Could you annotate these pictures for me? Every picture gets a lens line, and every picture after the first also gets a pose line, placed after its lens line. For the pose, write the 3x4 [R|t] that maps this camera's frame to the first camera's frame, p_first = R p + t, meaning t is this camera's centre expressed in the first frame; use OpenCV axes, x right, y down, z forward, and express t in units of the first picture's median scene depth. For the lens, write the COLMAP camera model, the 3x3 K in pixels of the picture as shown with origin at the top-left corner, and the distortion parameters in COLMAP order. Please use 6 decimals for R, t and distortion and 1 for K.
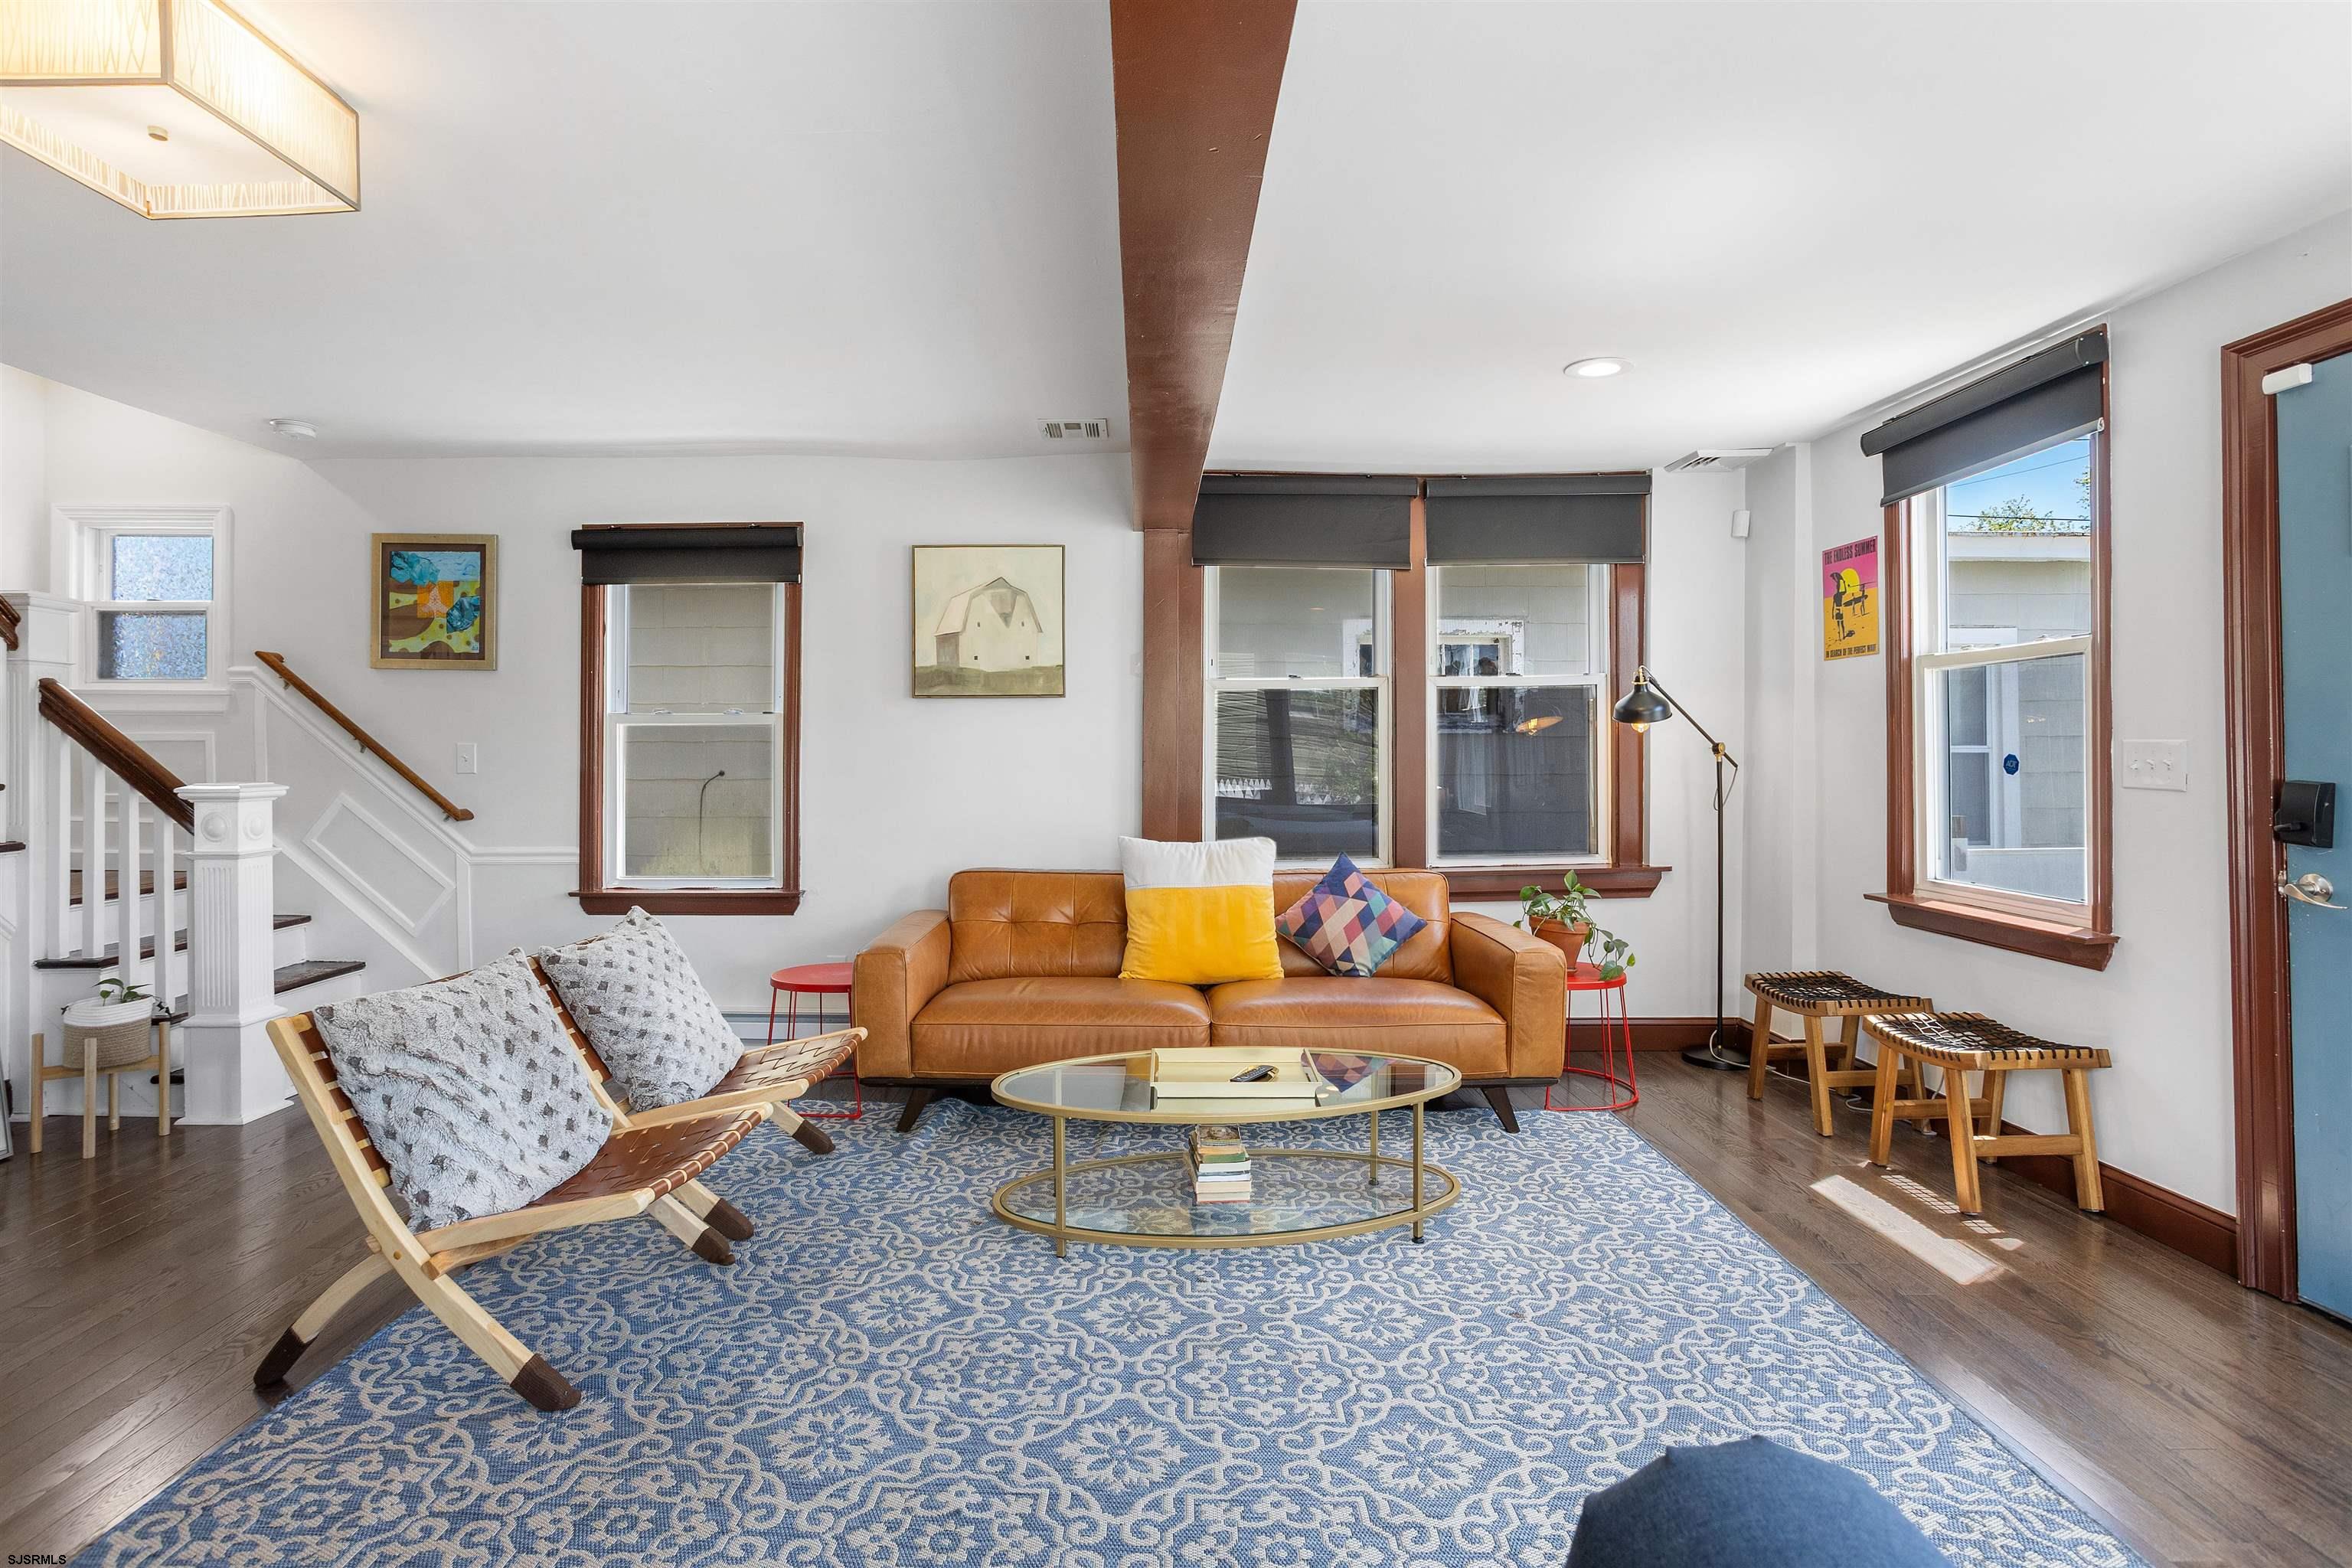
lens RADIAL K [[1147.1, 0, 1163.5], [0, 1147.1, 748.8], [0, 0, 1]] dist [-0.057913, 0.037302]
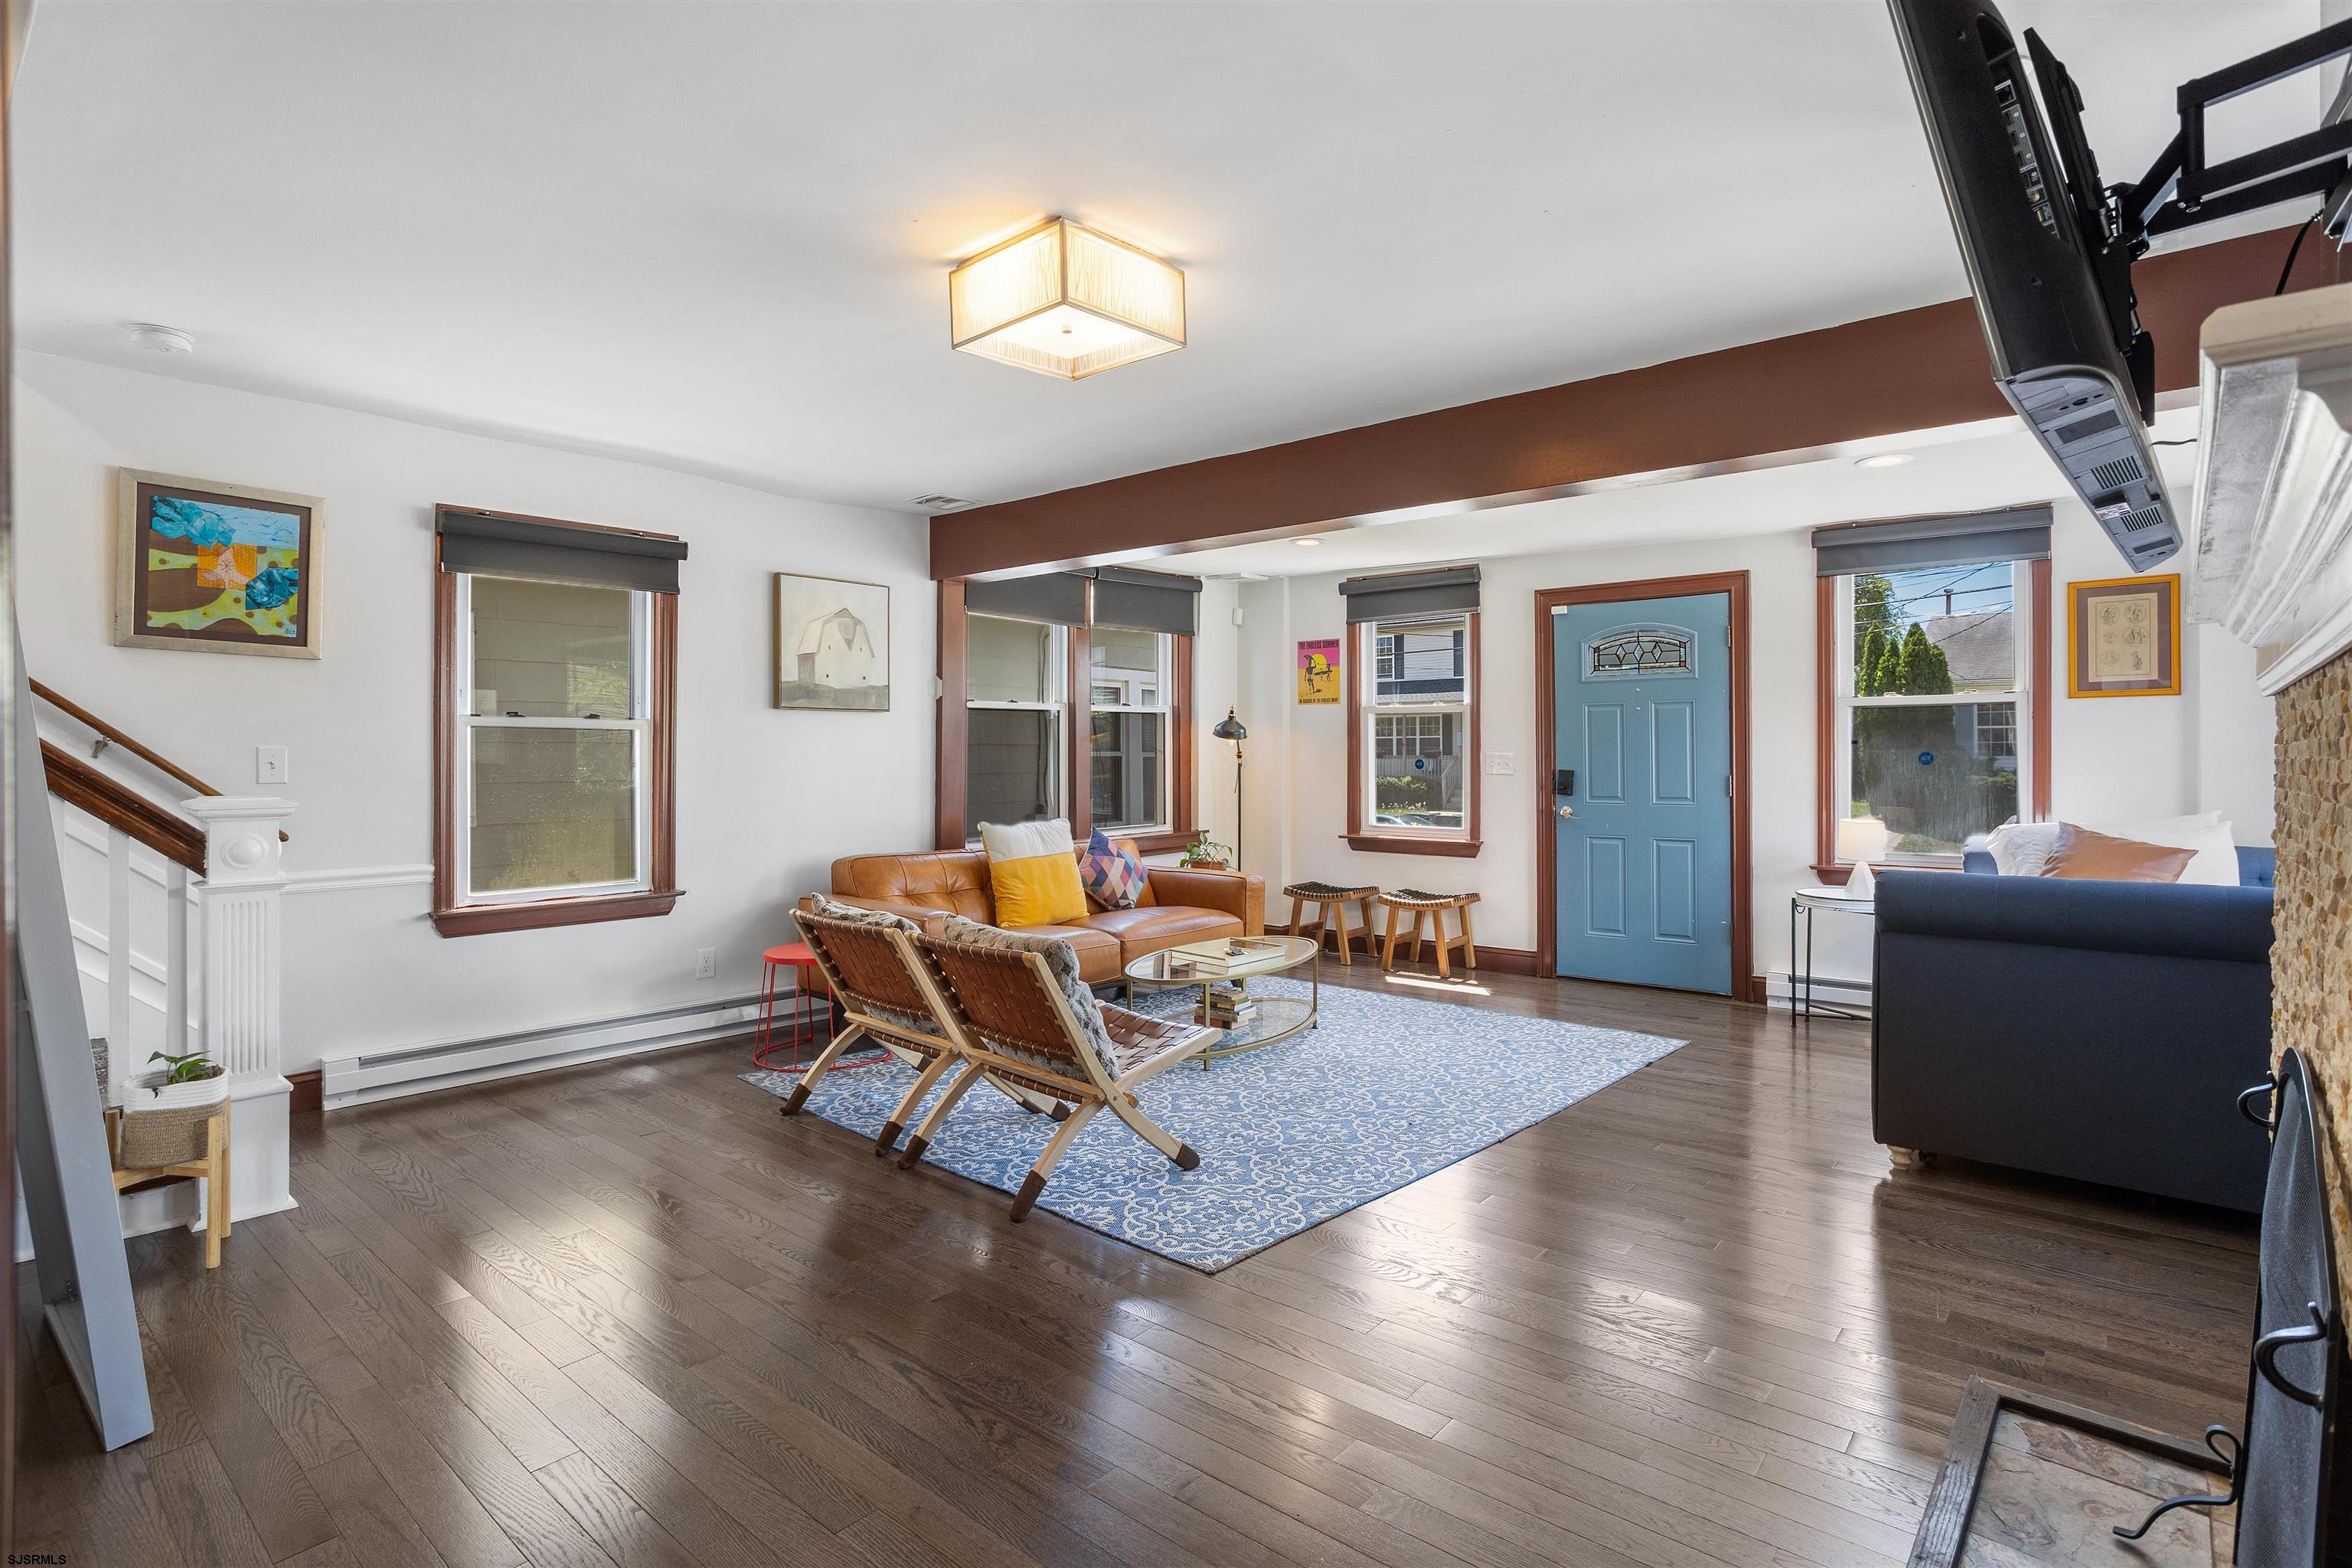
lens RADIAL K [[1157.5, 0, 1160.2], [0, 1157.5, 755.2], [0, 0, 1]] dist [-0.072255, 0.057853]
pose [[0.668270, 0.001305, 0.743918, -0.922446], [-0.004024, 0.999990, 0.001861, -0.003124], [-0.743908, -0.004238, 0.668268, -0.032030]]
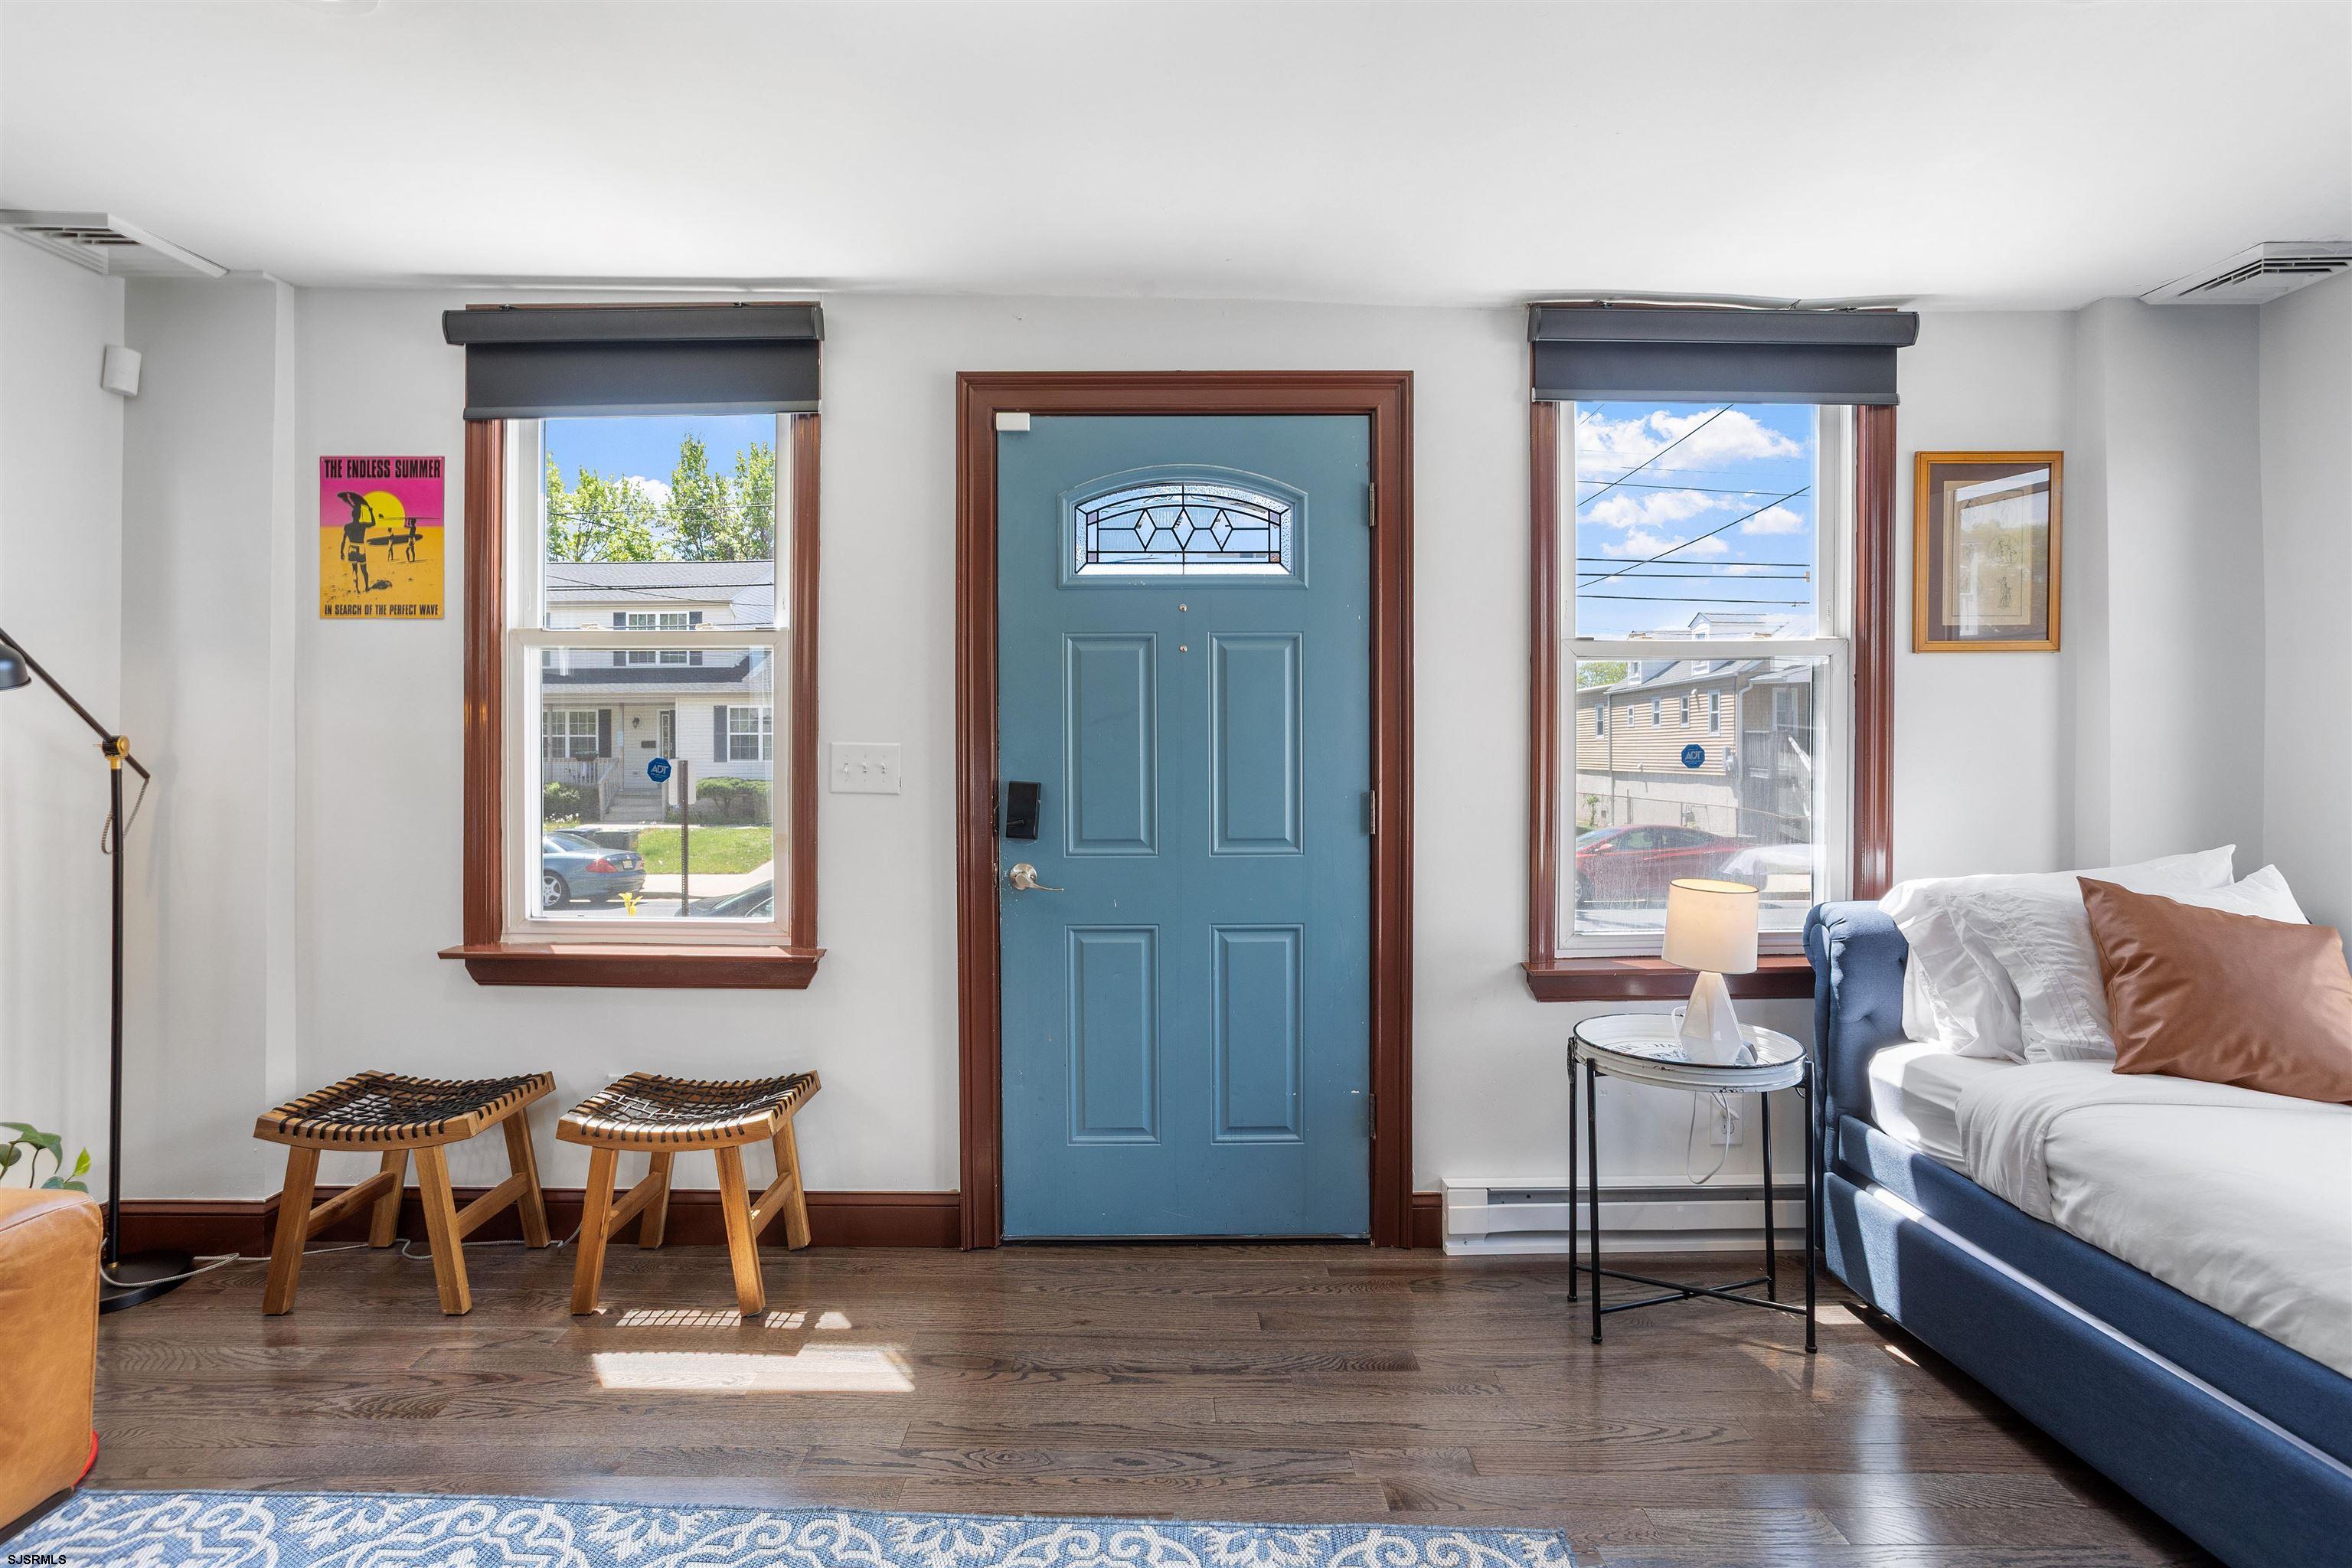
lens RADIAL K [[1128.3, 0, 1156.3], [0, 1128.3, 759.0], [0, 0, 1]] dist [-0.058934, 0.035367]
pose [[0.018644, 0.001191, 0.999825, -0.069184], [-0.005694, 0.999983, -0.001086, 0.003925], [-0.999810, -0.005673, 0.018650, 0.511105]]
